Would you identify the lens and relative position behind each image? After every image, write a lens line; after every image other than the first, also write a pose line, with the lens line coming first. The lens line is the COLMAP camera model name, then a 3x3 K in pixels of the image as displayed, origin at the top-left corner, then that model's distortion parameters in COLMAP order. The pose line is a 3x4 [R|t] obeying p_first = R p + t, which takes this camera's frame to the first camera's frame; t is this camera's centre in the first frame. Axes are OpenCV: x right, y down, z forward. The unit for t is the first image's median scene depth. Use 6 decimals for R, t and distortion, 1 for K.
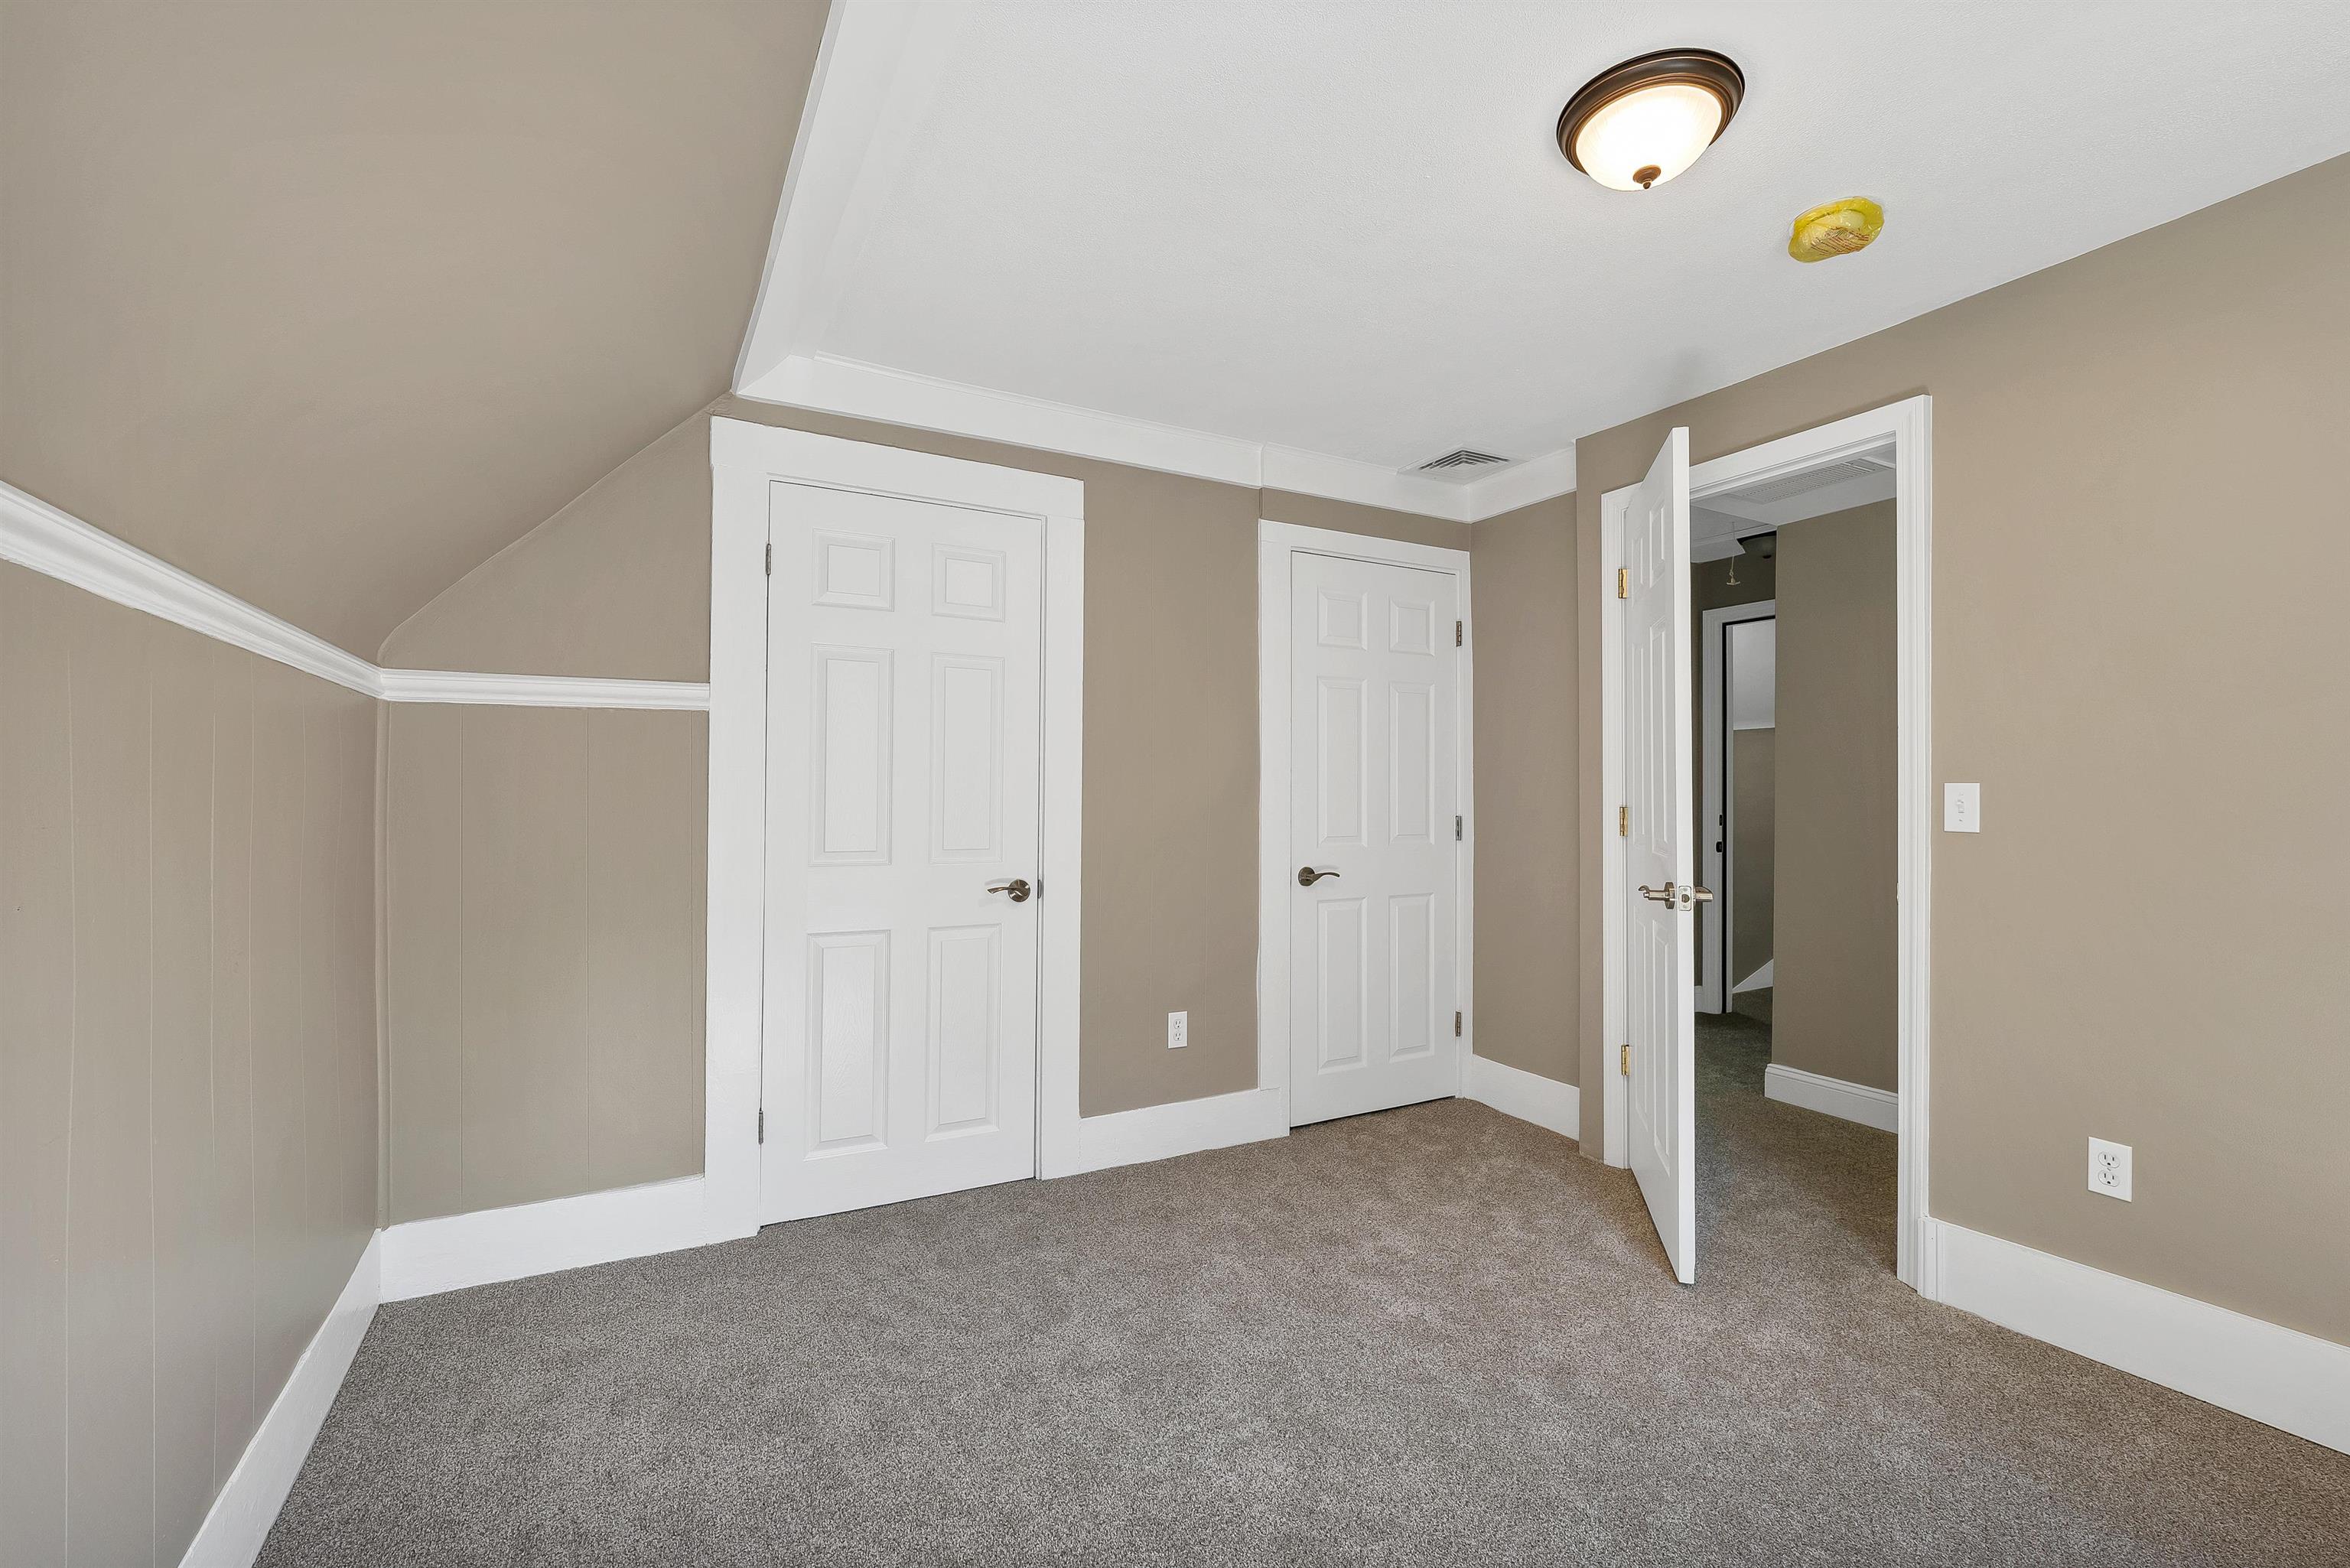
lens RADIAL K [[965.1, 0, 1175.1], [0, 965.1, 788.6], [0, 0, 1]] dist [-0.003003, 0.000079]
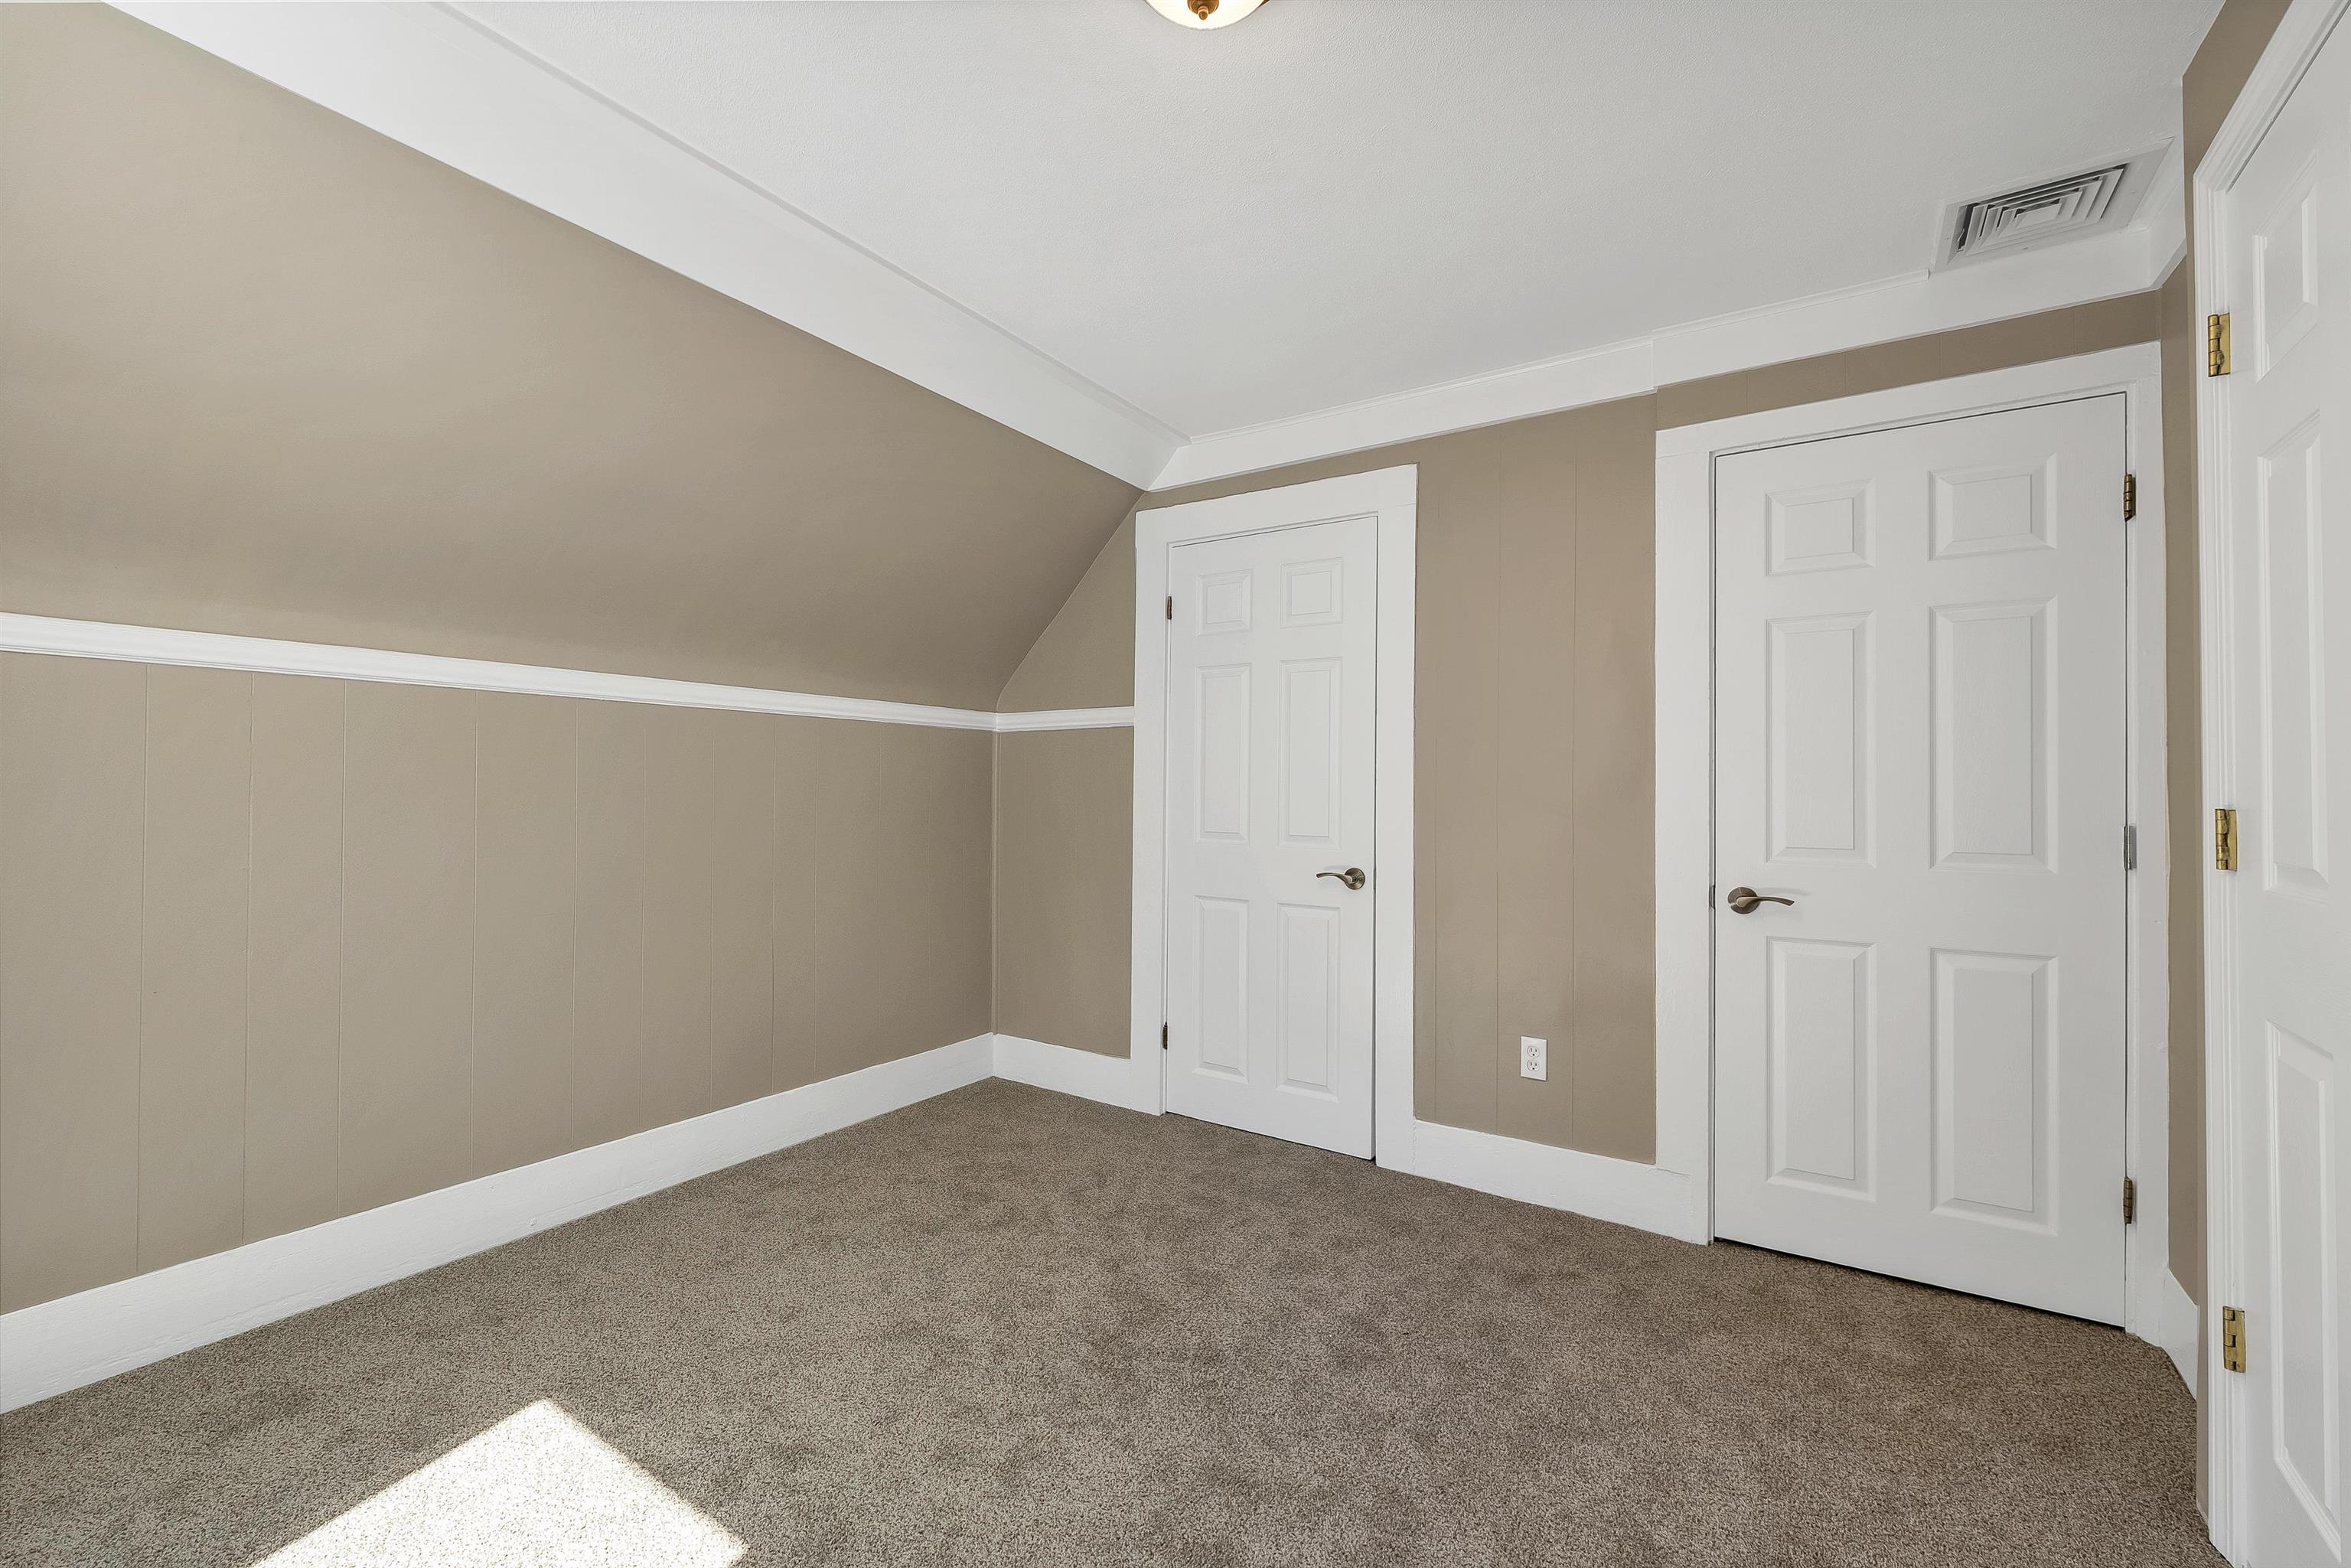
lens RADIAL K [[965.5, 0, 1168.2], [0, 965.5, 788.0], [0, 0, 1]] dist [-0.003003, 0.000079]
pose [[0.482340, -0.001169, -0.875983, 0.644758], [0.000625, 0.999999, -0.000990, 0.008951], [0.875984, -0.000070, 0.482340, 0.316707]]
